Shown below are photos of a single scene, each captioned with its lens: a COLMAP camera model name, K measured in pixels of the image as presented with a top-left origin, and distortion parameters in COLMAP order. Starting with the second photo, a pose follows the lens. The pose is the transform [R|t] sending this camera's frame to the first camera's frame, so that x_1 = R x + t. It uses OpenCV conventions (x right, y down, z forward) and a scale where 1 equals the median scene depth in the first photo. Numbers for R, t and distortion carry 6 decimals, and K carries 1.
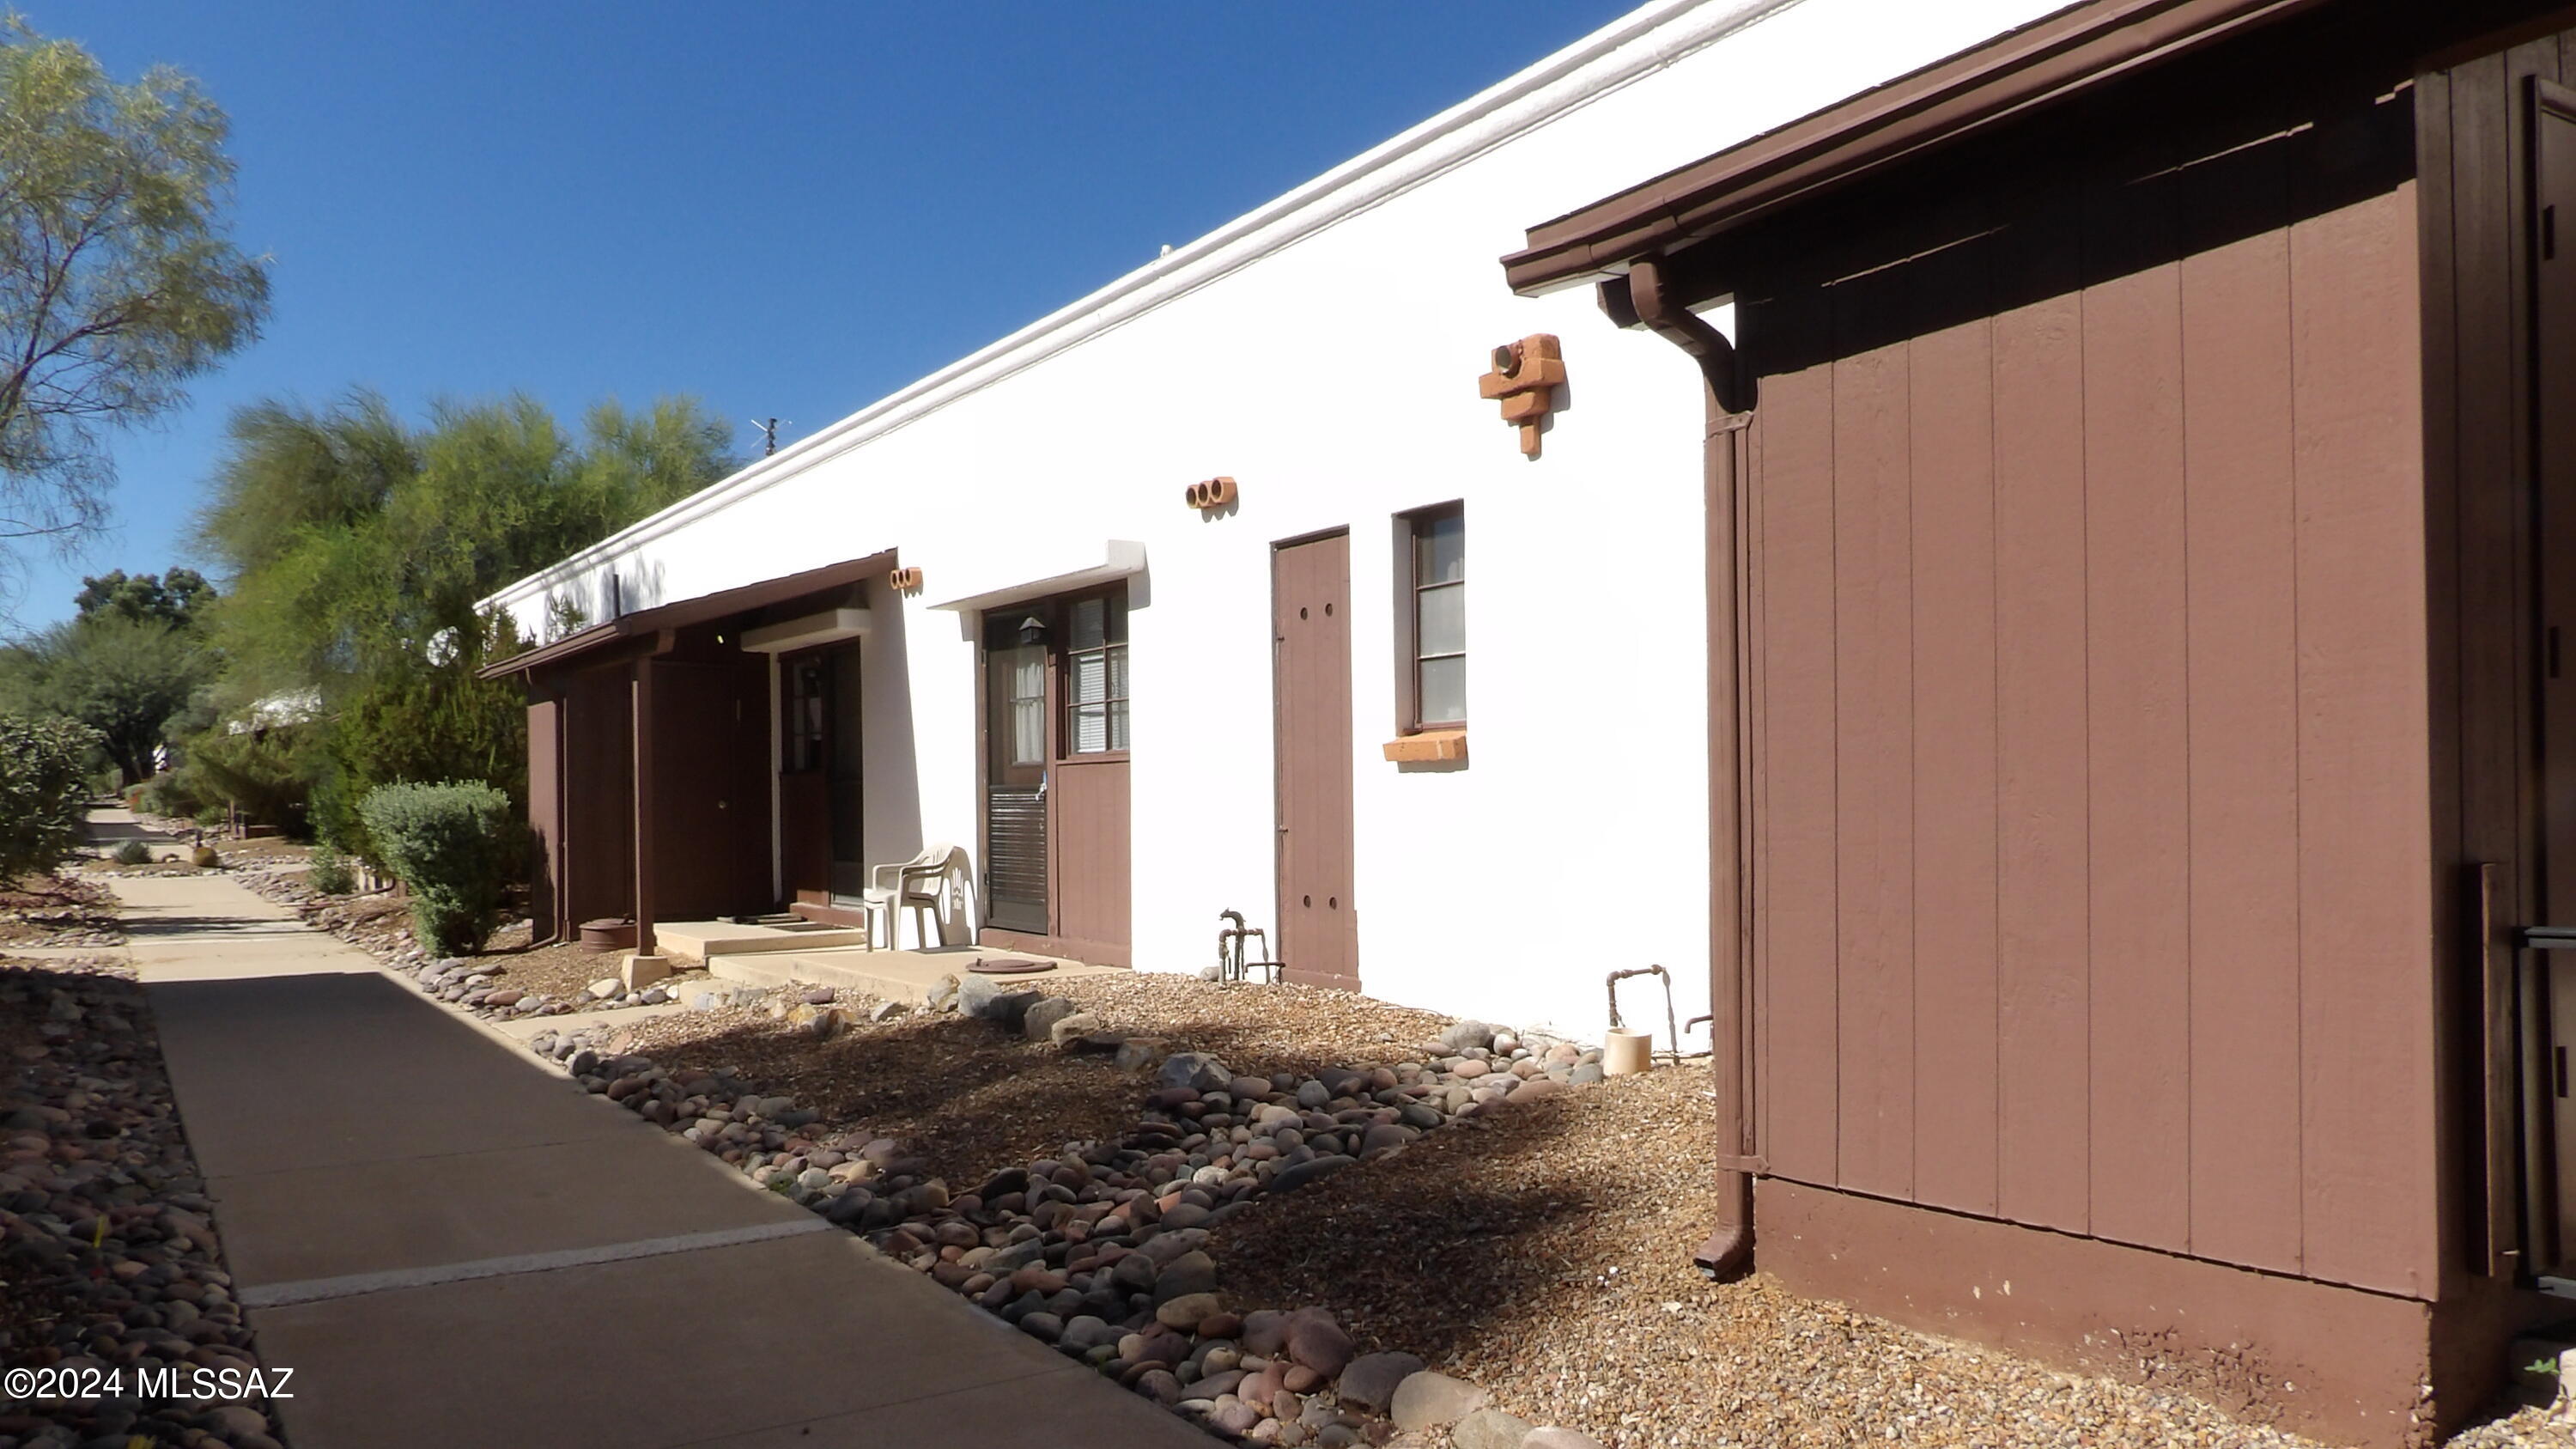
lens RADIAL K [[1850.8, 0, 1284.3], [0, 1850.8, 720.1], [0, 0, 1]] dist [-0.004489, -0.012959]
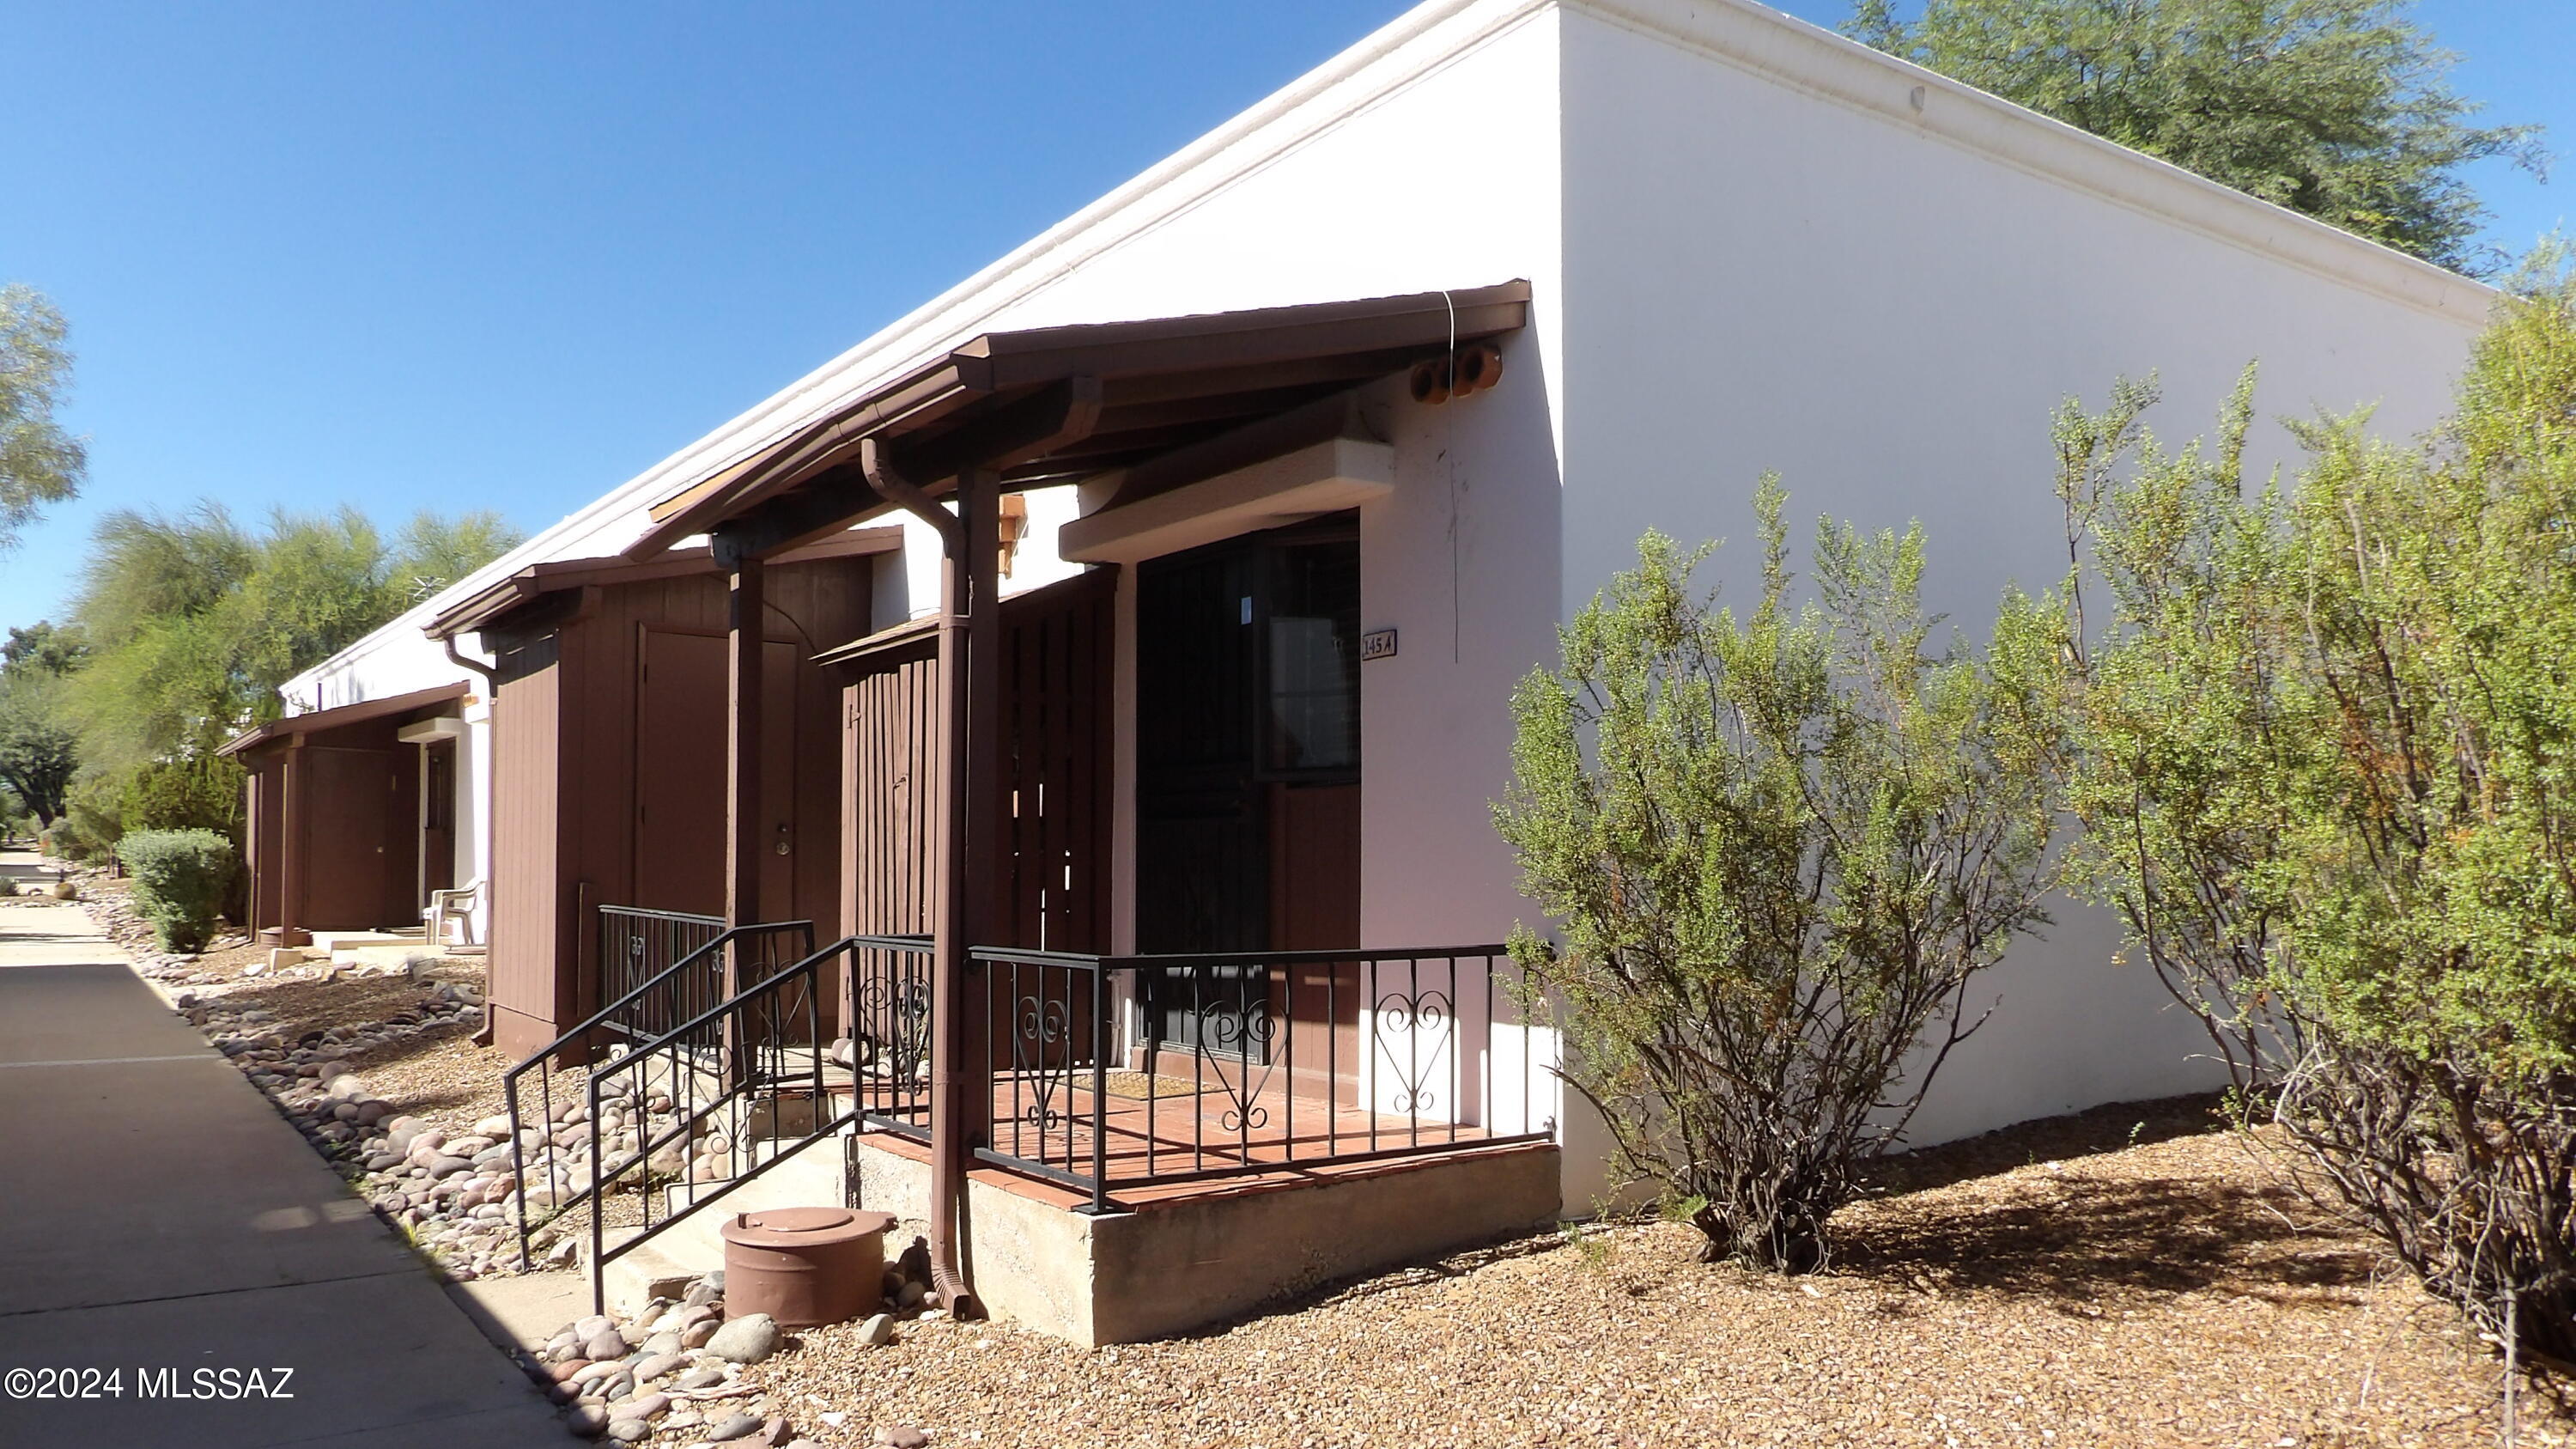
lens RADIAL K [[1850.8, 0, 1283.3], [0, 1850.8, 746.4], [0, 0, 1]] dist [-0.004489, -0.012959]
pose [[0.999431, 0.023497, 0.024180, 0.184044], [-0.022885, 0.999419, -0.025271, -0.007229], [-0.024760, 0.024703, 0.999388, -0.223720]]
